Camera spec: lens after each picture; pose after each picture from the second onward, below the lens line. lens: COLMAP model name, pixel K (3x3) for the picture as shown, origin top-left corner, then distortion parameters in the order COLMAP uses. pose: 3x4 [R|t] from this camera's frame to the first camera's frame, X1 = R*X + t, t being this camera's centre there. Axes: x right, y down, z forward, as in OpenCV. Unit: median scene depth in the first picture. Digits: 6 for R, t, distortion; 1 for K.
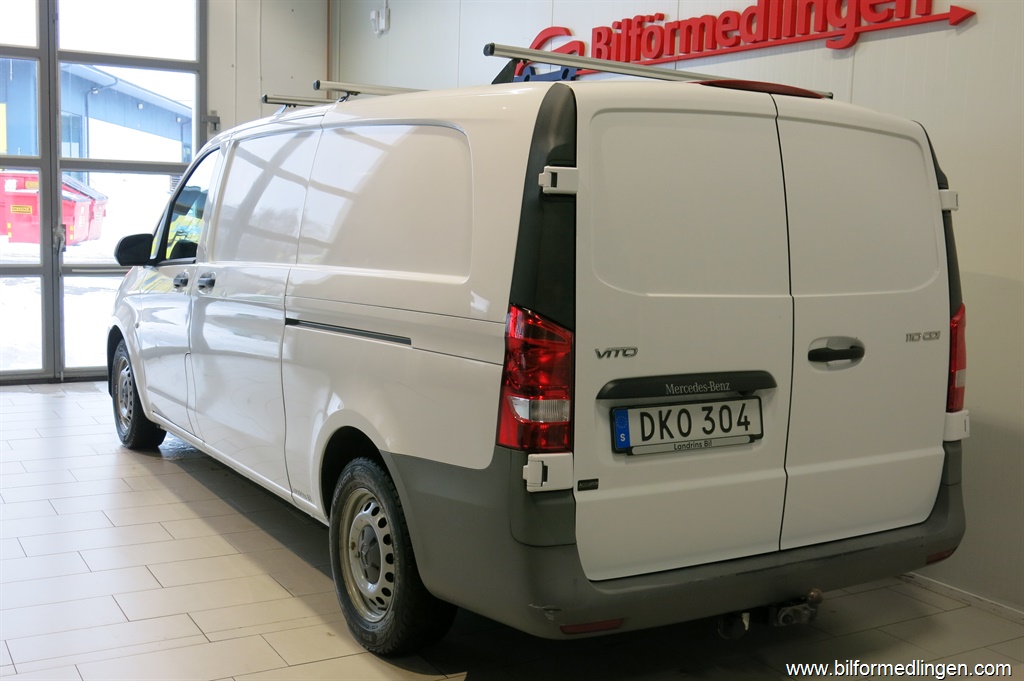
lens RADIAL K [[1128.4, 0, 513.0], [0, 1128.4, 342.1], [0, 0, 1]] dist [-0.011860, 0.000000]
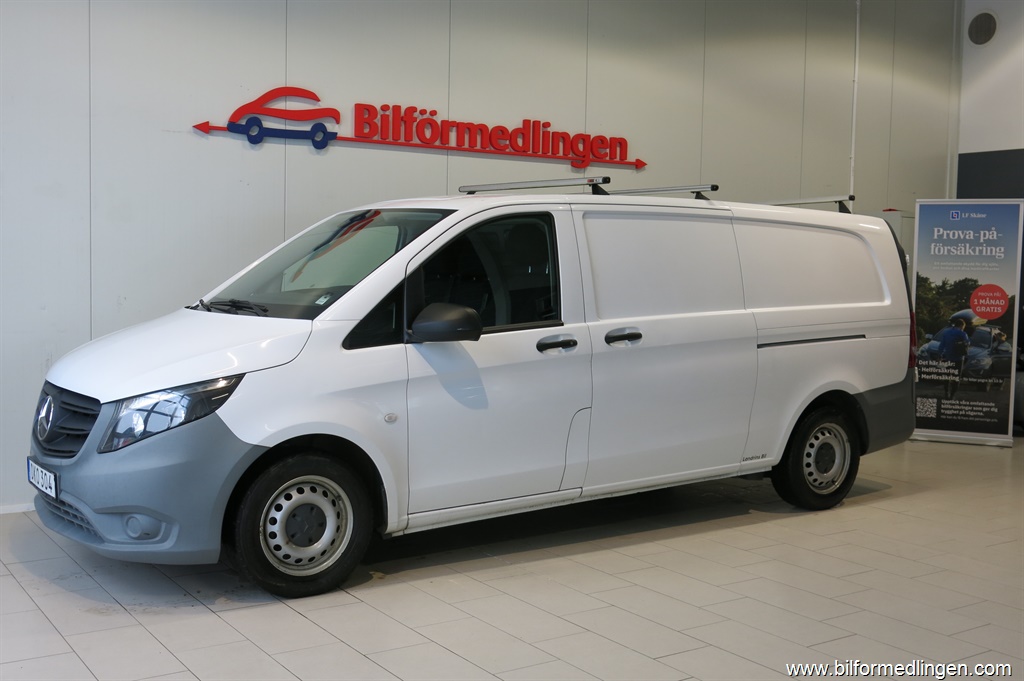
lens RADIAL K [[1128.4, 0, 487.4], [0, 1128.4, 332.1], [0, 0, 1]] dist [-0.011860, 0.000000]
pose [[-0.049515, -0.091839, 0.994542, -1.415114], [0.094579, 0.990858, 0.096208, -0.182598], [-0.994285, 0.098827, -0.040376, 1.190977]]
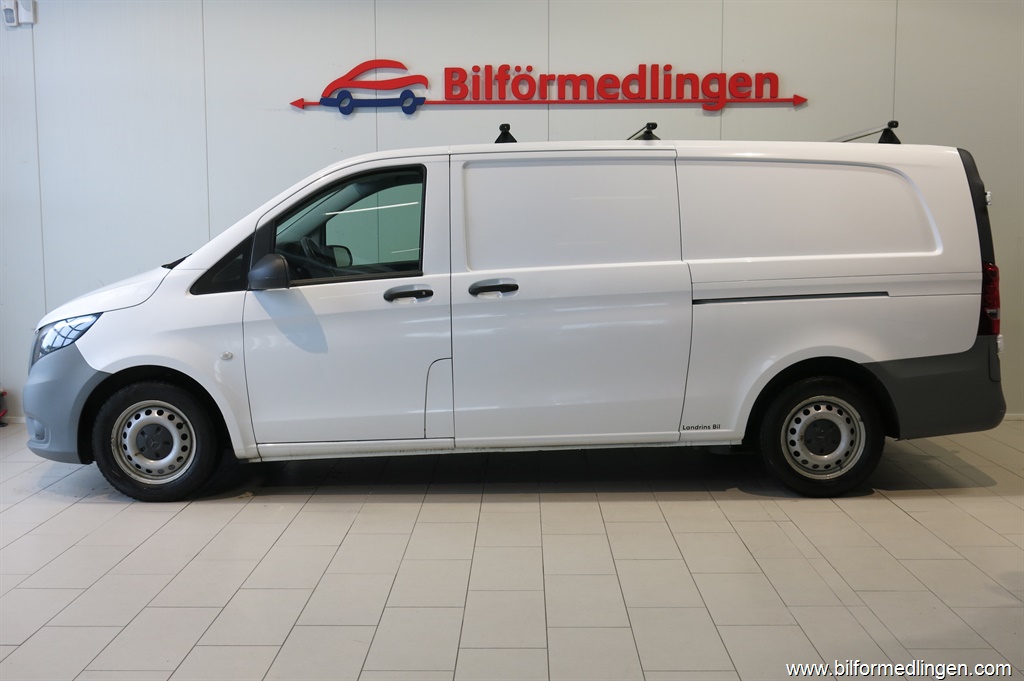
lens RADIAL K [[1105.0, 0, 505.2], [0, 1105.0, 334.5], [0, 0, 1]] dist [0.003124, 0.000000]
pose [[0.523364, -0.121037, 0.843469, -1.204410], [0.119314, 0.990518, 0.068105, -0.081004], [-0.843715, 0.064994, 0.532842, 0.406779]]
